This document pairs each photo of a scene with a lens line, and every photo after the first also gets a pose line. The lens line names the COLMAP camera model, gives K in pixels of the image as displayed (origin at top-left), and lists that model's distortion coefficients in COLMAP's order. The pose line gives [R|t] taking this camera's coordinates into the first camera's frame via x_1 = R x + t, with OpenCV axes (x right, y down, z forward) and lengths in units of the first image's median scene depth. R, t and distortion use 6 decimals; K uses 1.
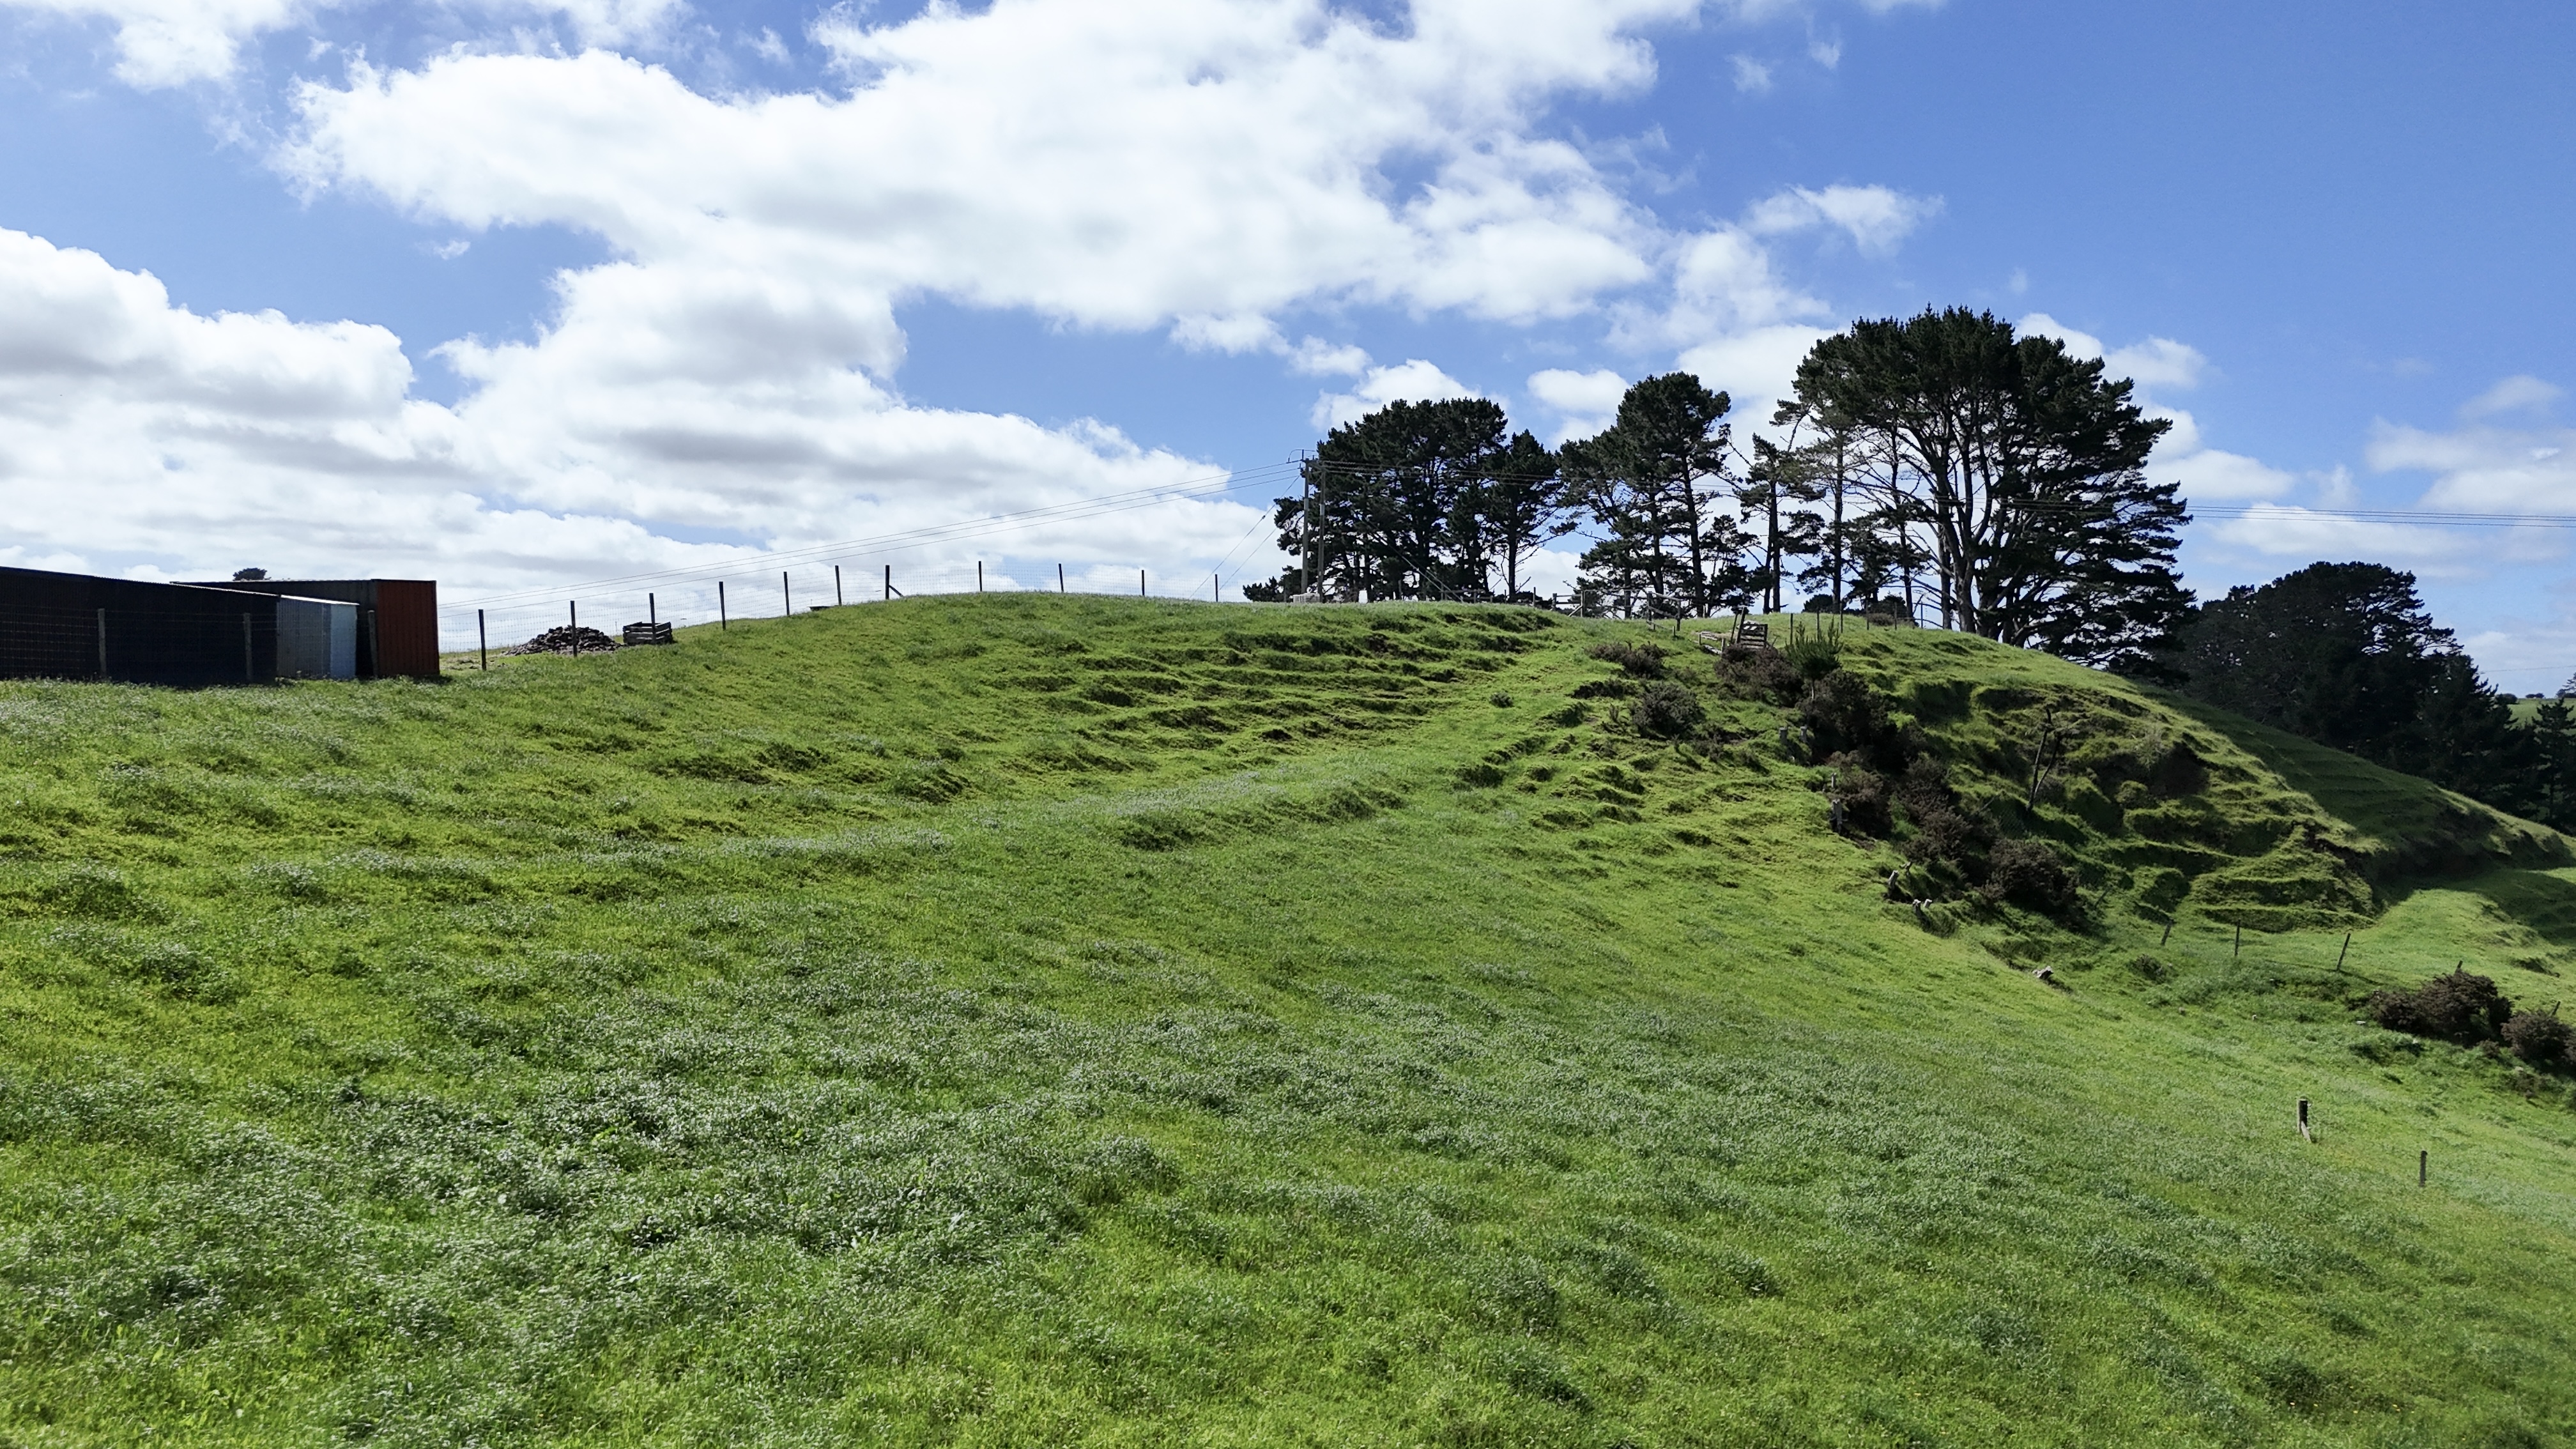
lens RADIAL K [[1872.7, 0, 1292.0], [0, 1872.7, 727.7], [0, 0, 1]] dist [0.094378, -0.095840]
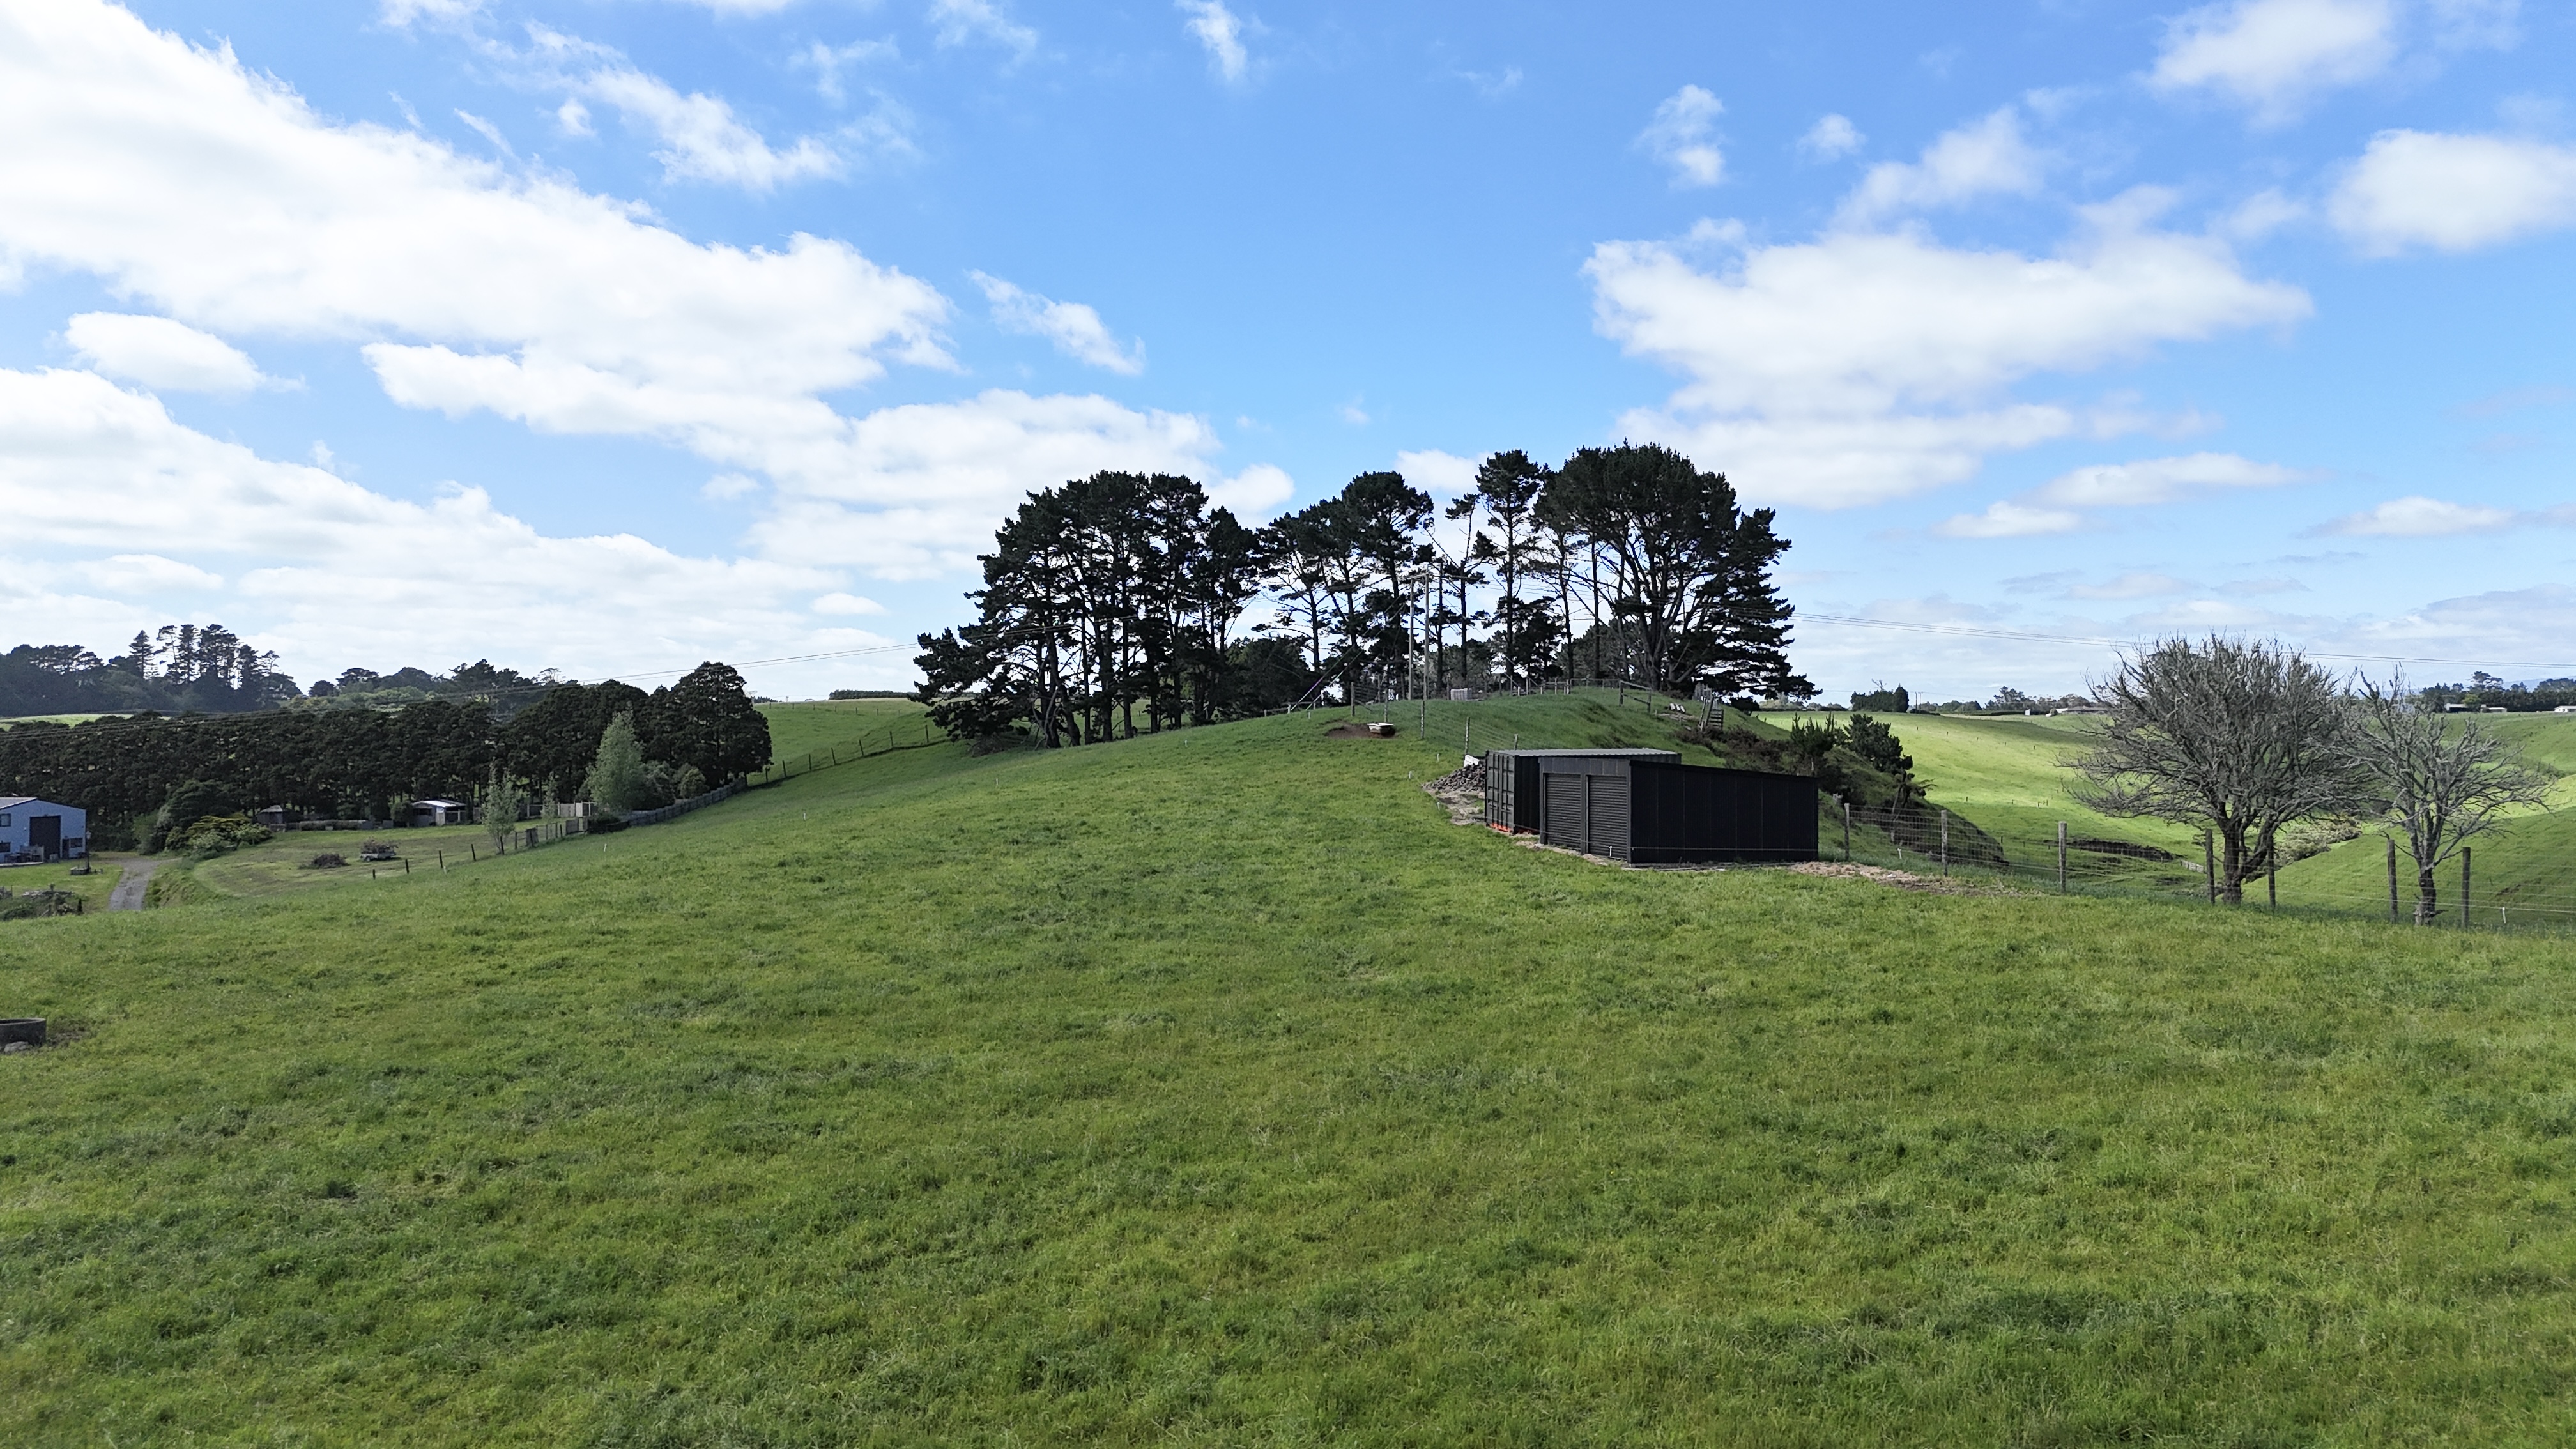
lens RADIAL K [[1872.7, 0, 1292.0], [0, 1872.7, 727.7], [0, 0, 1]] dist [0.094378, -0.095840]
pose [[0.882259, -0.008763, 0.470683, -0.465816], [0.009816, 0.999952, 0.000216, -0.034302], [-0.470662, 0.004430, 0.882302, 0.000500]]
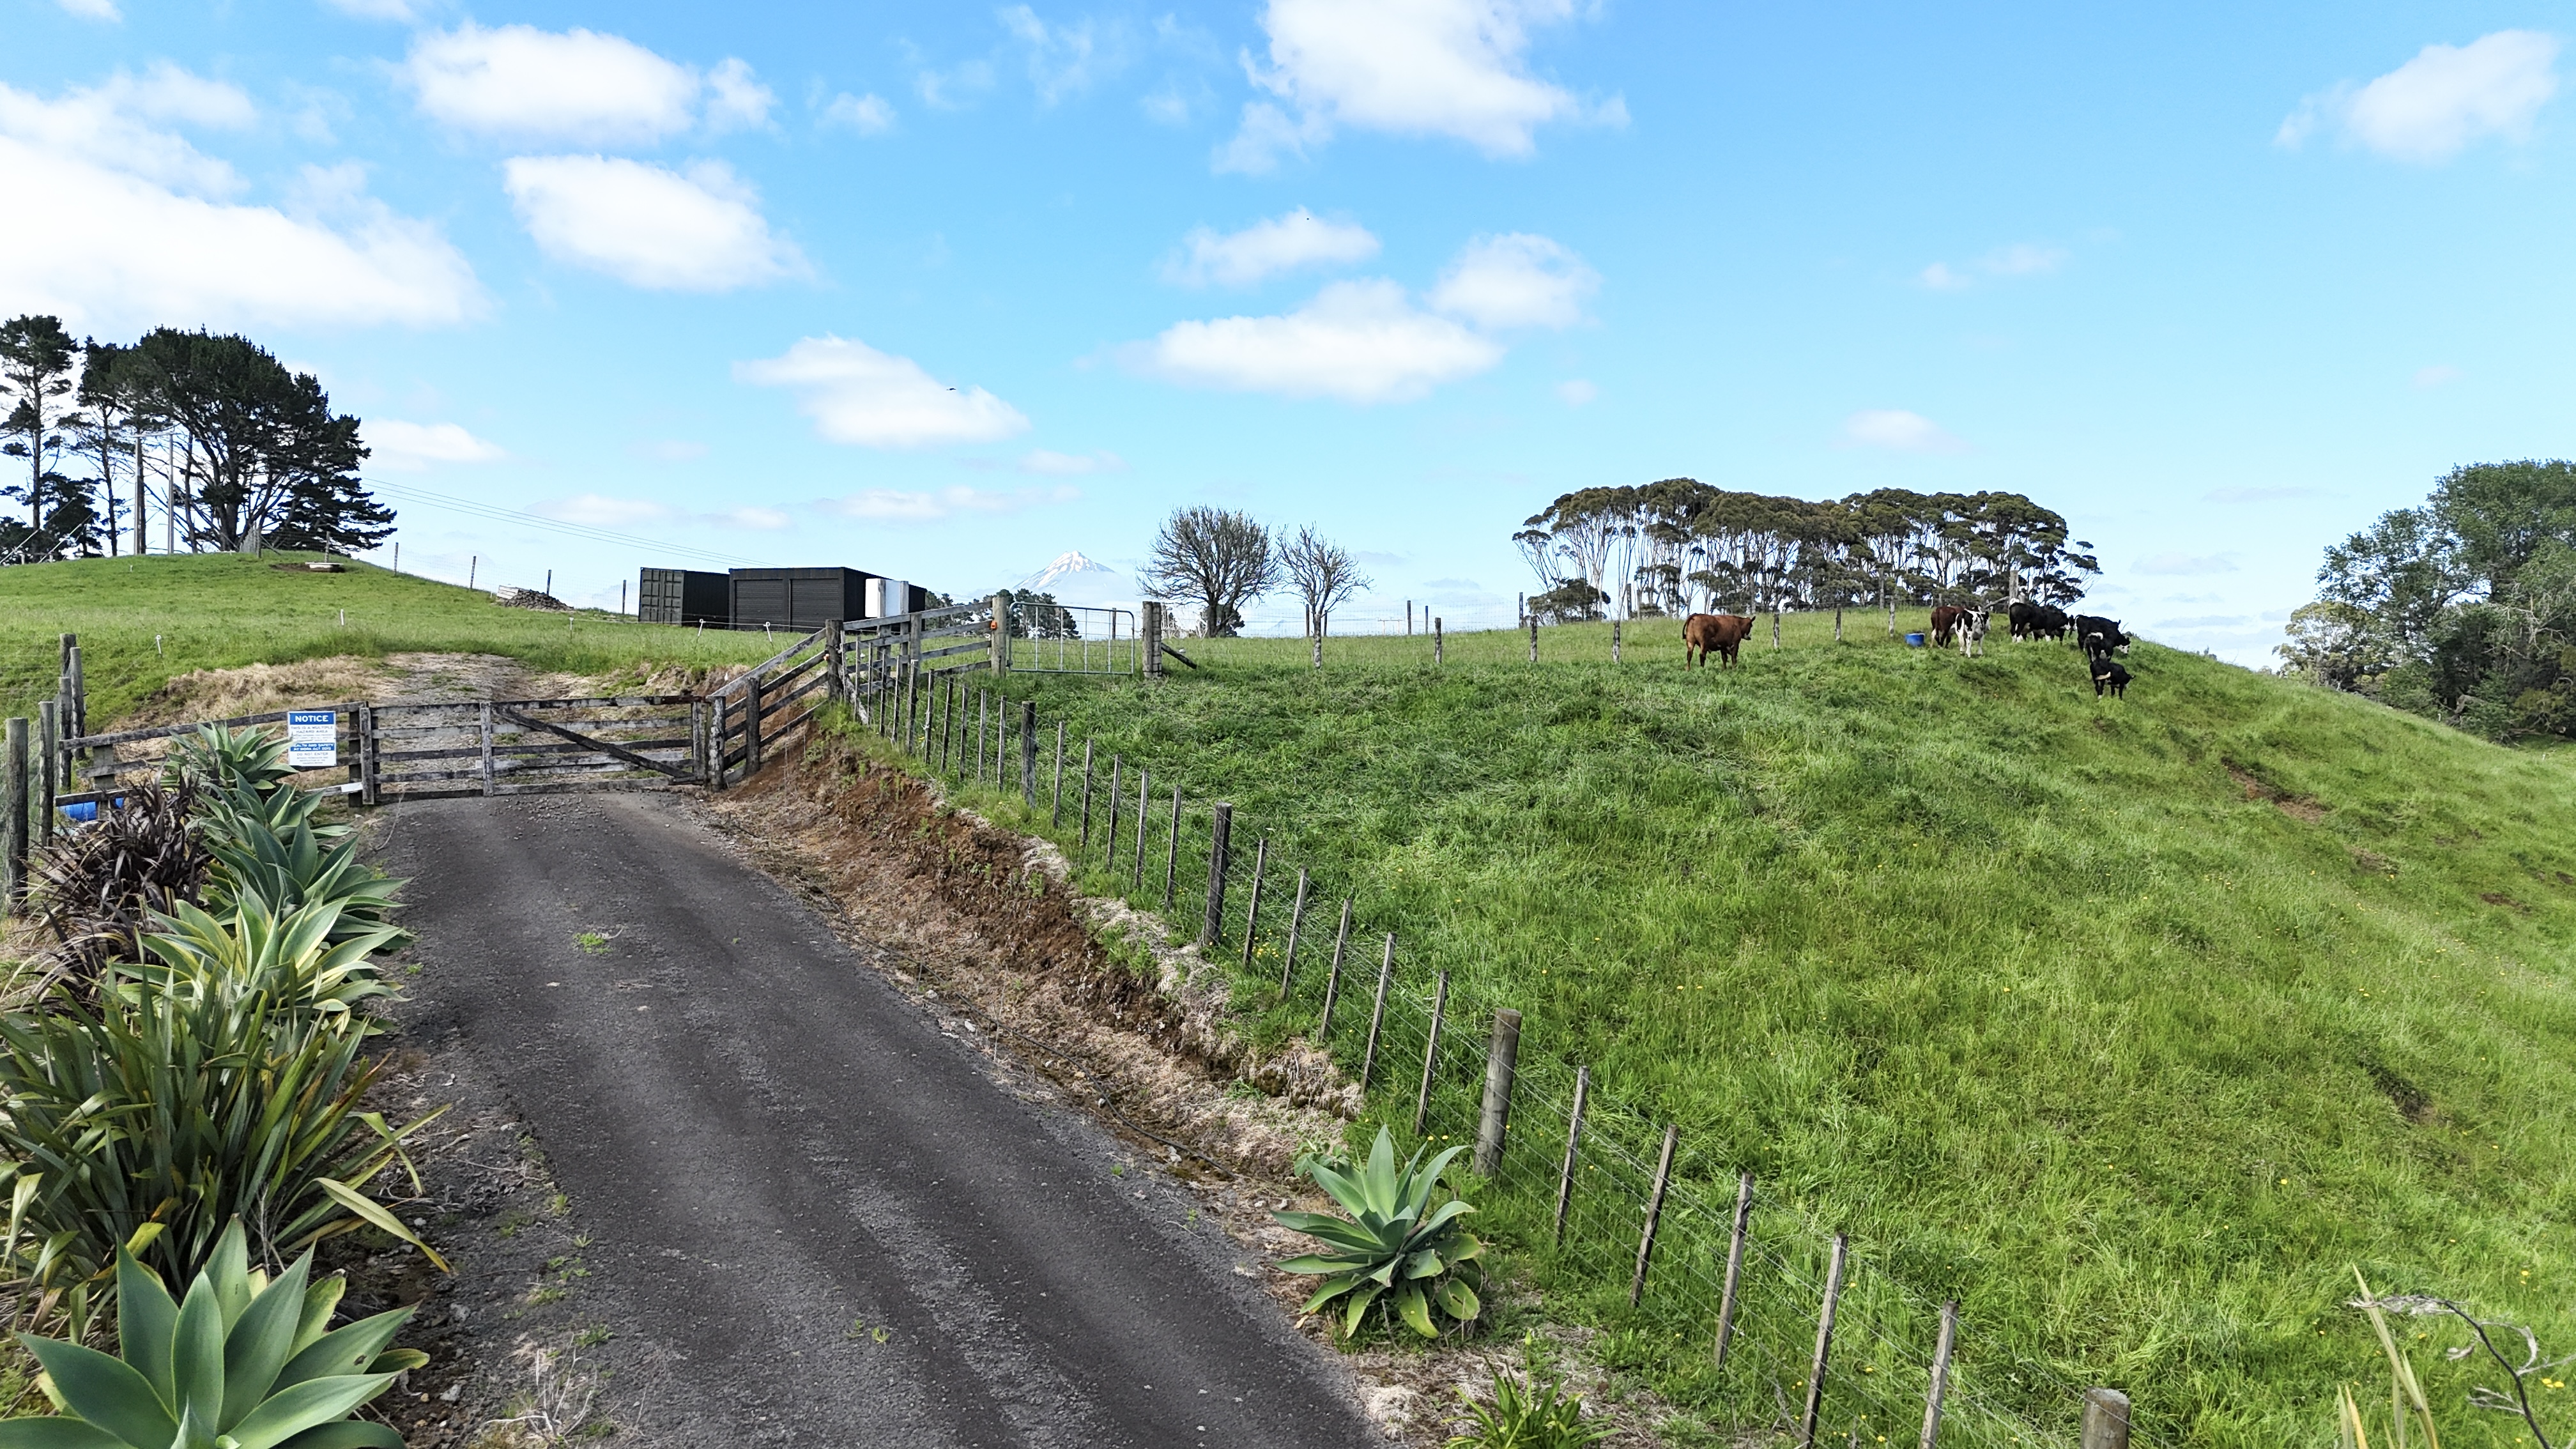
lens RADIAL K [[1883.7, 0, 1281.9], [0, 1883.7, 720.6], [0, 0, 1]] dist [0.070144, -0.071869]
pose [[0.202323, -0.014832, 0.979207, -0.775000], [-0.009629, 0.999807, 0.017134, 0.007322], [-0.979271, -0.012895, 0.202141, 0.057149]]
